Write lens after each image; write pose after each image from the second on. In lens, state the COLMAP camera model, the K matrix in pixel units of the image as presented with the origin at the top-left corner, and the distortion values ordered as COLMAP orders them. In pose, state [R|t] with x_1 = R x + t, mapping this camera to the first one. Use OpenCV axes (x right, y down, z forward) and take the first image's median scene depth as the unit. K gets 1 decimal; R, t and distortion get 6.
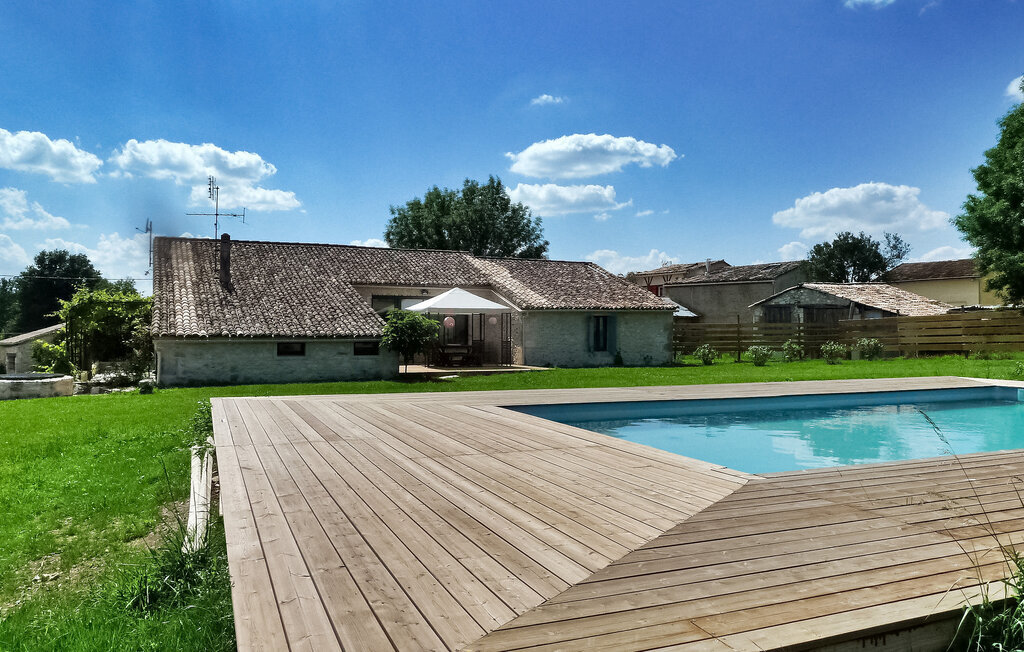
lens RADIAL K [[753.1, 0, 512.0], [0, 753.1, 326.0], [0, 0, 1]] dist [-0.038902, -0.000777]
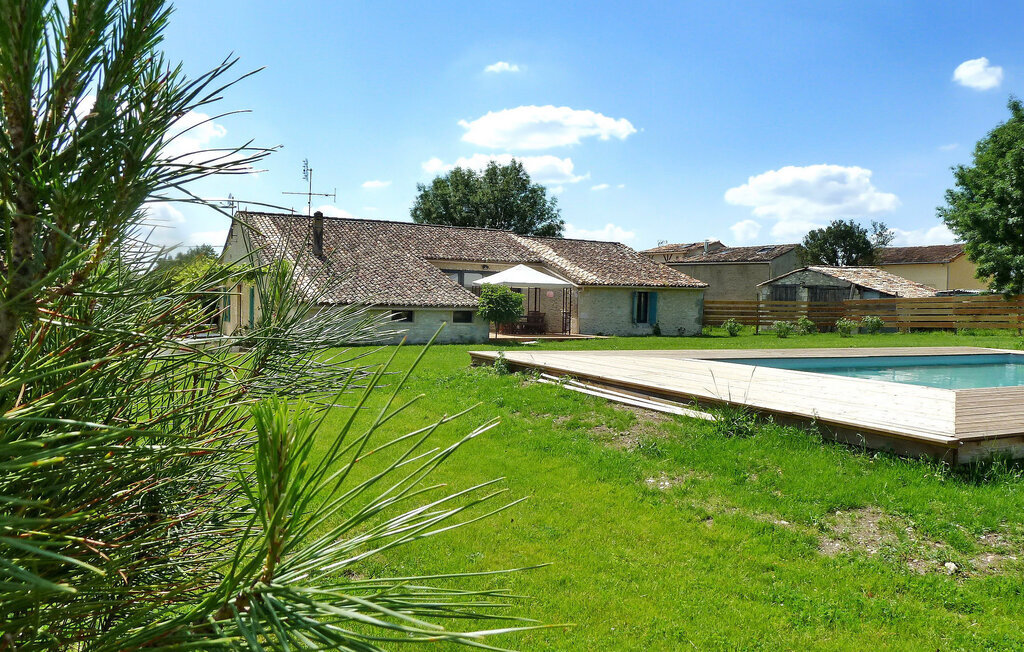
lens RADIAL K [[753.1, 0, 512.0], [0, 753.1, 326.0], [0, 0, 1]] dist [-0.038902, -0.000777]
pose [[0.998140, 0.016931, 0.058569, -0.129766], [-0.019090, 0.999151, 0.036513, 0.000326], [-0.057901, -0.037563, 0.997615, -0.109049]]
